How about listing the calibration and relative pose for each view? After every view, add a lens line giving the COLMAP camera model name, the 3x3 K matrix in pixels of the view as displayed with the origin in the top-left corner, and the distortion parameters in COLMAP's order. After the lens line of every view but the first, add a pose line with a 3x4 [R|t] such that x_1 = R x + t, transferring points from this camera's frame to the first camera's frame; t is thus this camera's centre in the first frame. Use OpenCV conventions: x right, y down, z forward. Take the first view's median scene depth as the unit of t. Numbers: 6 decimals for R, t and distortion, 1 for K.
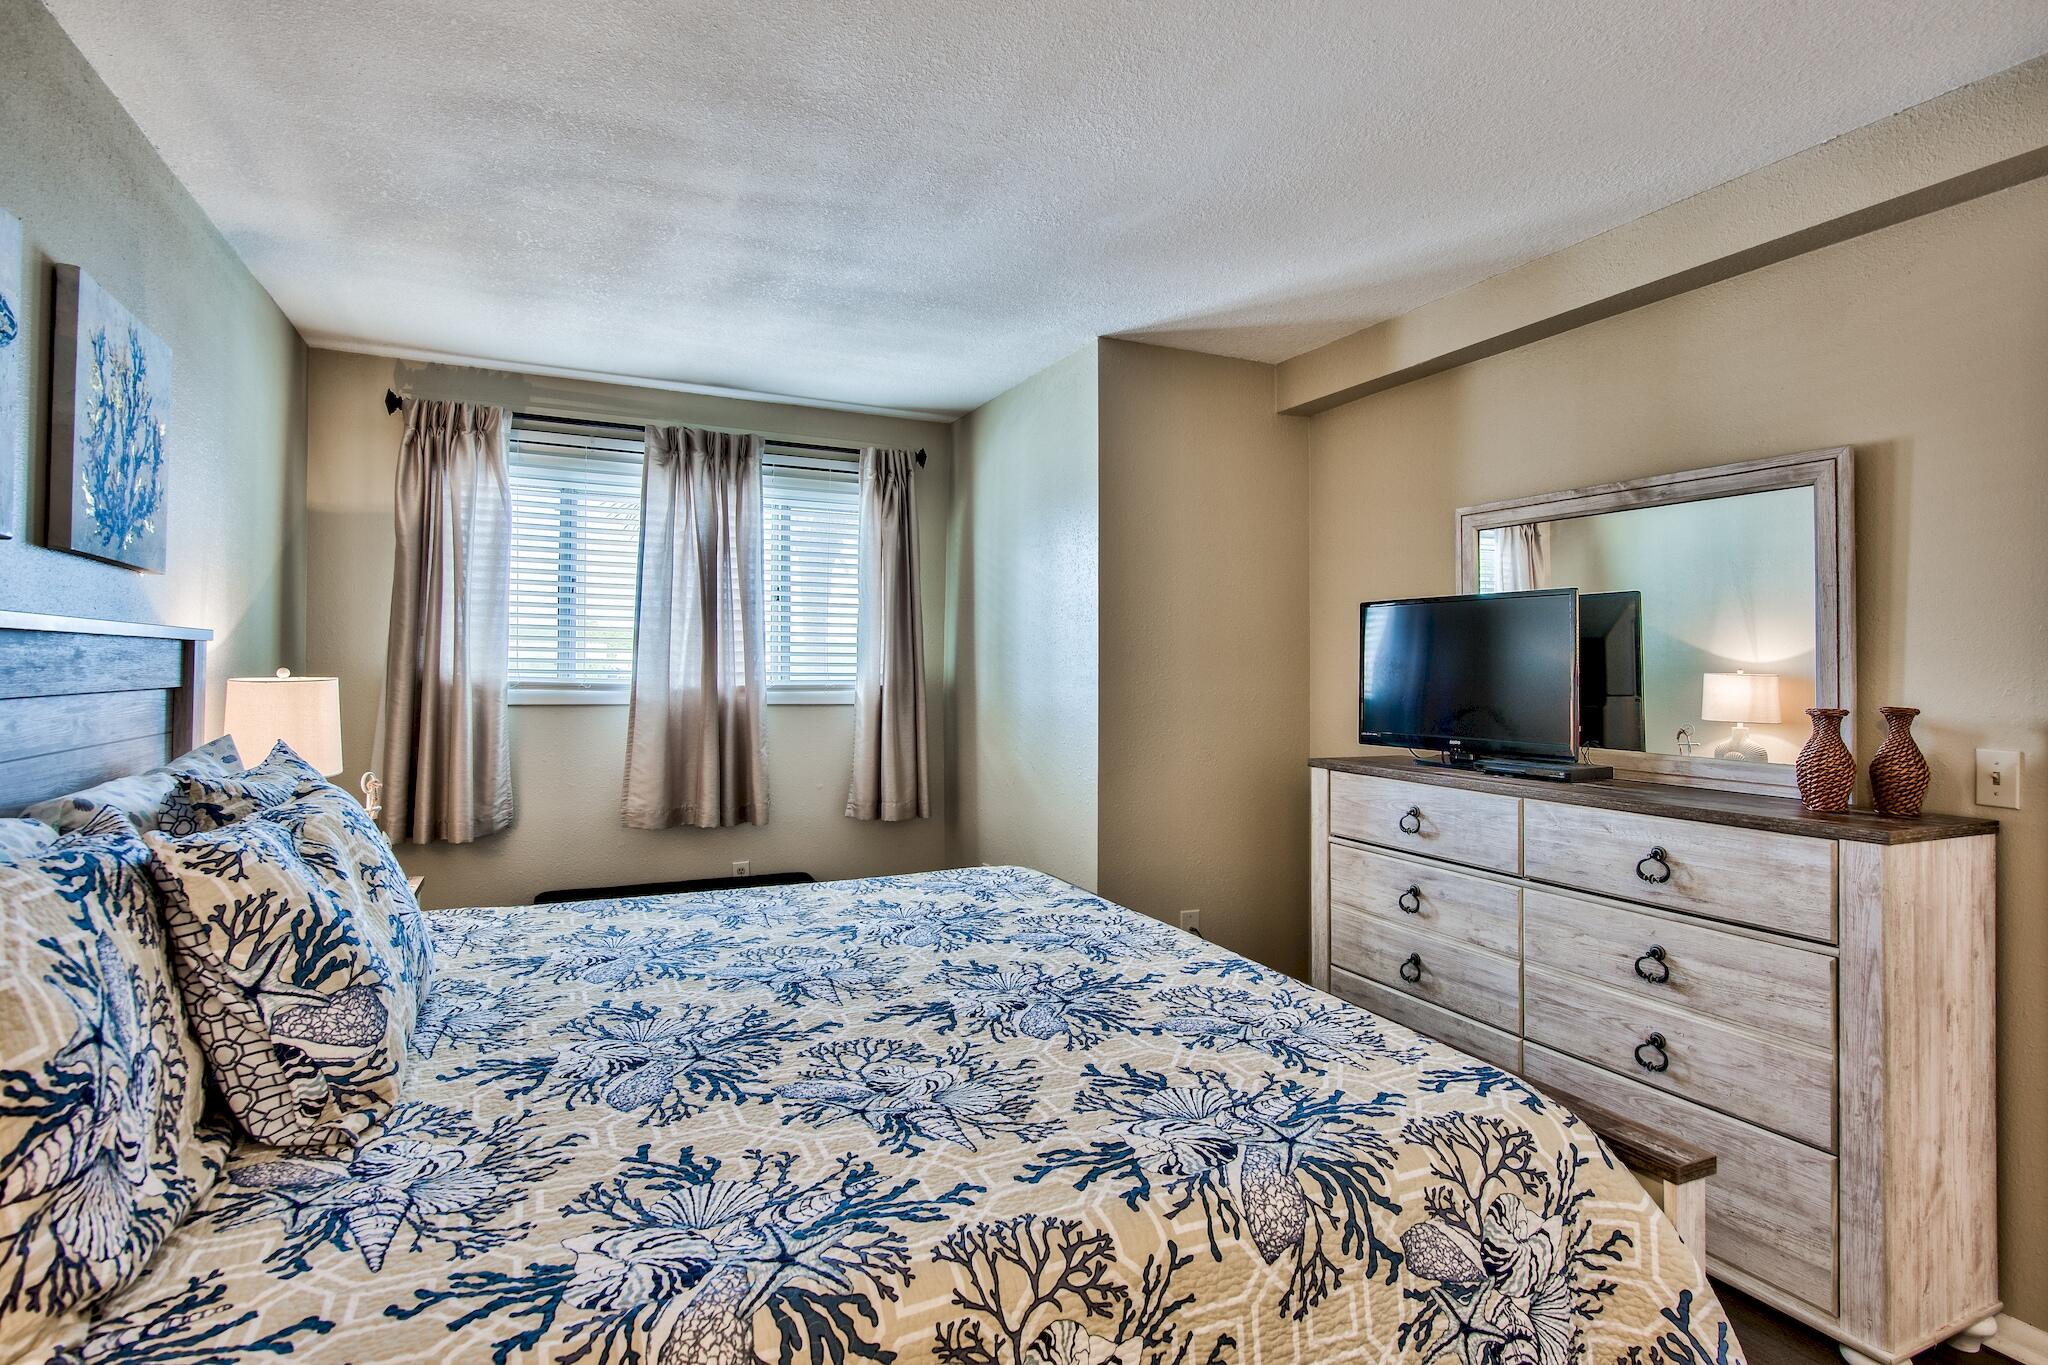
lens RADIAL K [[1043.7, 0, 1019.4], [0, 1043.7, 652.9], [0, 0, 1]] dist [-0.004107, -0.000743]
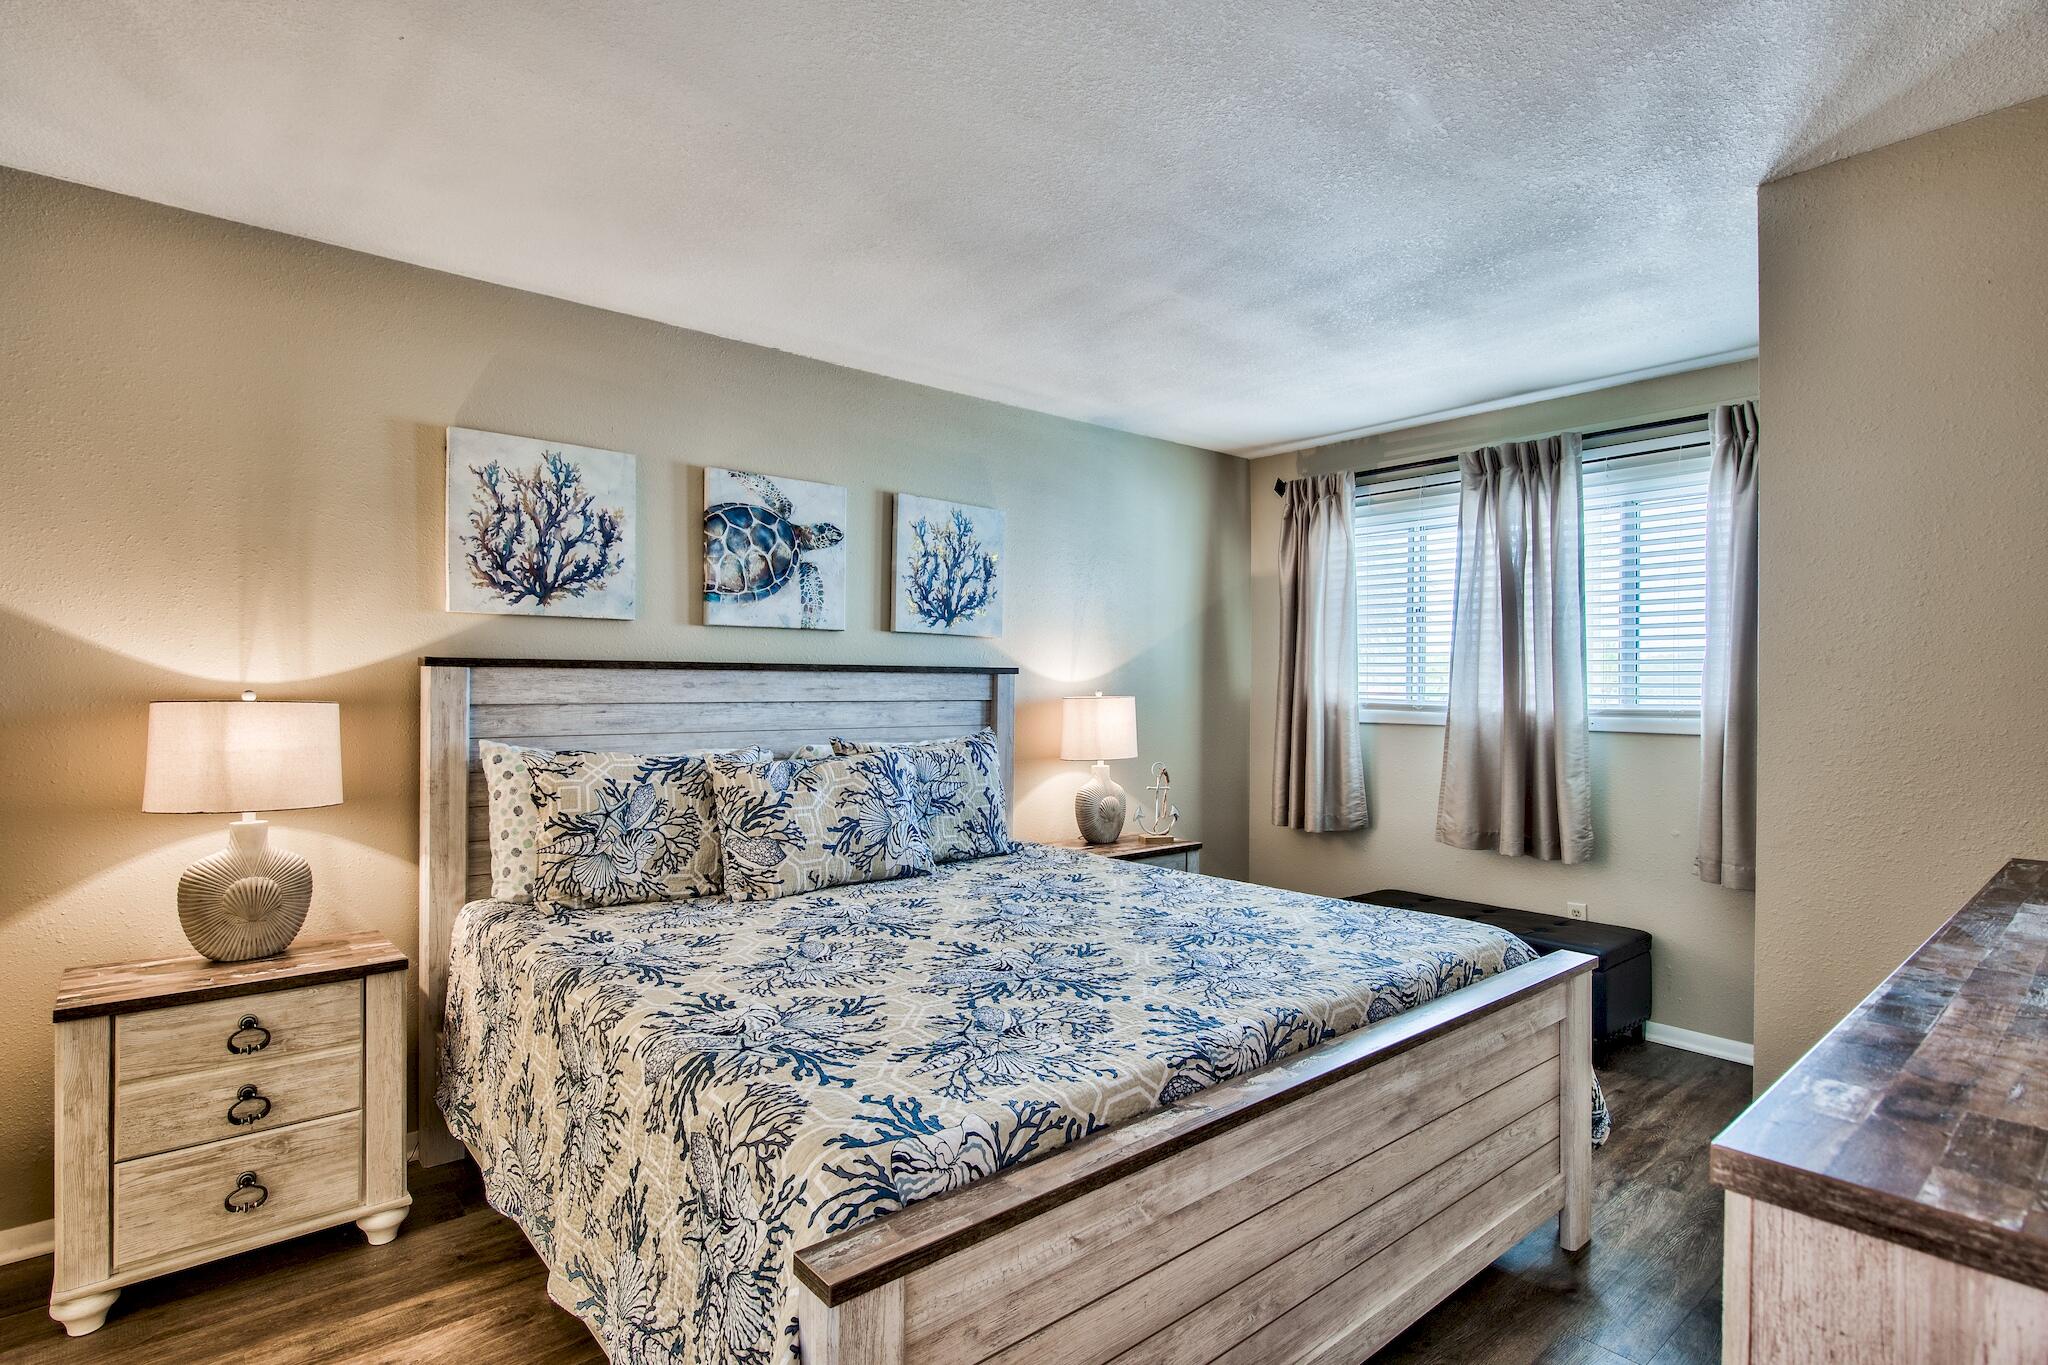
lens RADIAL K [[1022.1, 0, 1024.5], [0, 1022.1, 690.4], [0, 0, 1]] dist [-0.001454, -0.000371]
pose [[0.261423, -0.005684, -0.965208, 1.140141], [0.012132, 0.999923, -0.002603, 0.026705], [0.965148, -0.011029, 0.261472, 0.737455]]
